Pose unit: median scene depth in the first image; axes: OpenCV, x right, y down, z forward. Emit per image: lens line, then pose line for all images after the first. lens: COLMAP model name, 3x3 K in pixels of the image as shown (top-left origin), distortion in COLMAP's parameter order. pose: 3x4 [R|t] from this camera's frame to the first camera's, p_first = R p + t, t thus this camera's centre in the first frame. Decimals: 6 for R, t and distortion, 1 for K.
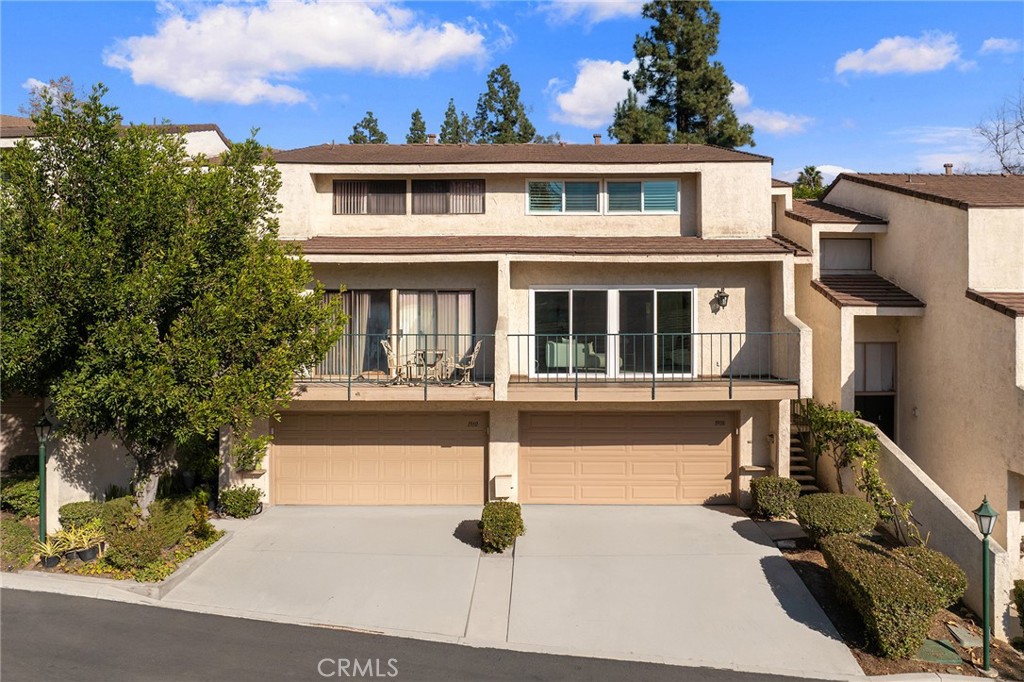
lens RADIAL K [[532.4, 0, 515.6], [0, 532.4, 339.8], [0, 0, 1]] dist [-0.020924, -0.000685]
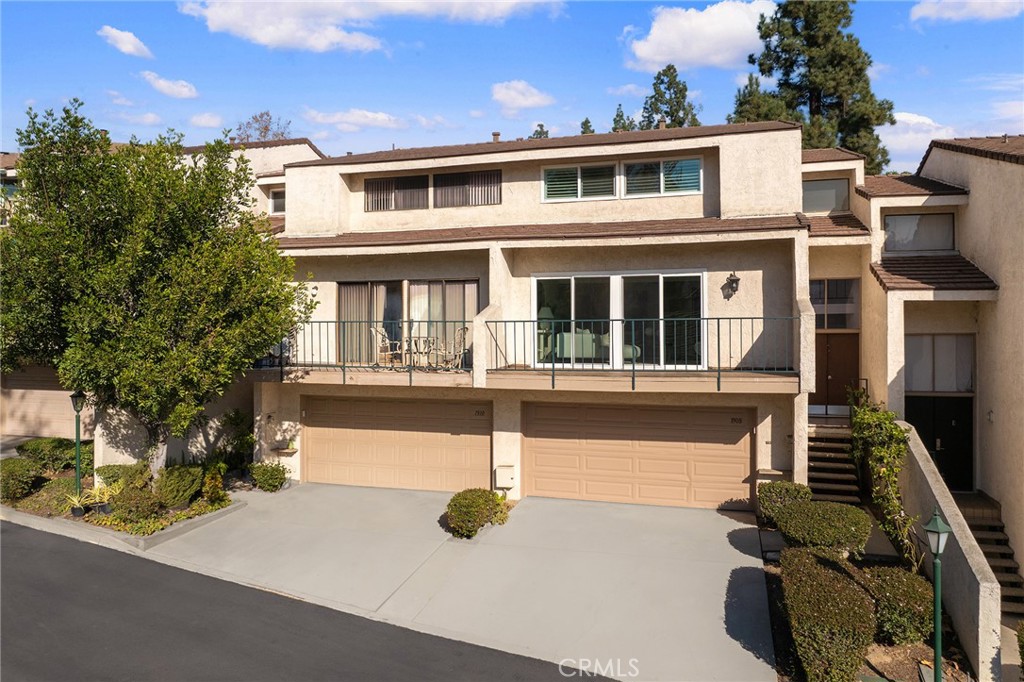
lens RADIAL K [[532.4, 0, 515.6], [0, 532.4, 339.8], [0, 0, 1]] dist [-0.020924, -0.000685]
pose [[0.977926, 0.005201, -0.208888, 0.201779], [-0.005386, 0.999985, -0.000316, 0.020742], [0.208883, 0.001434, 0.977940, 0.033575]]
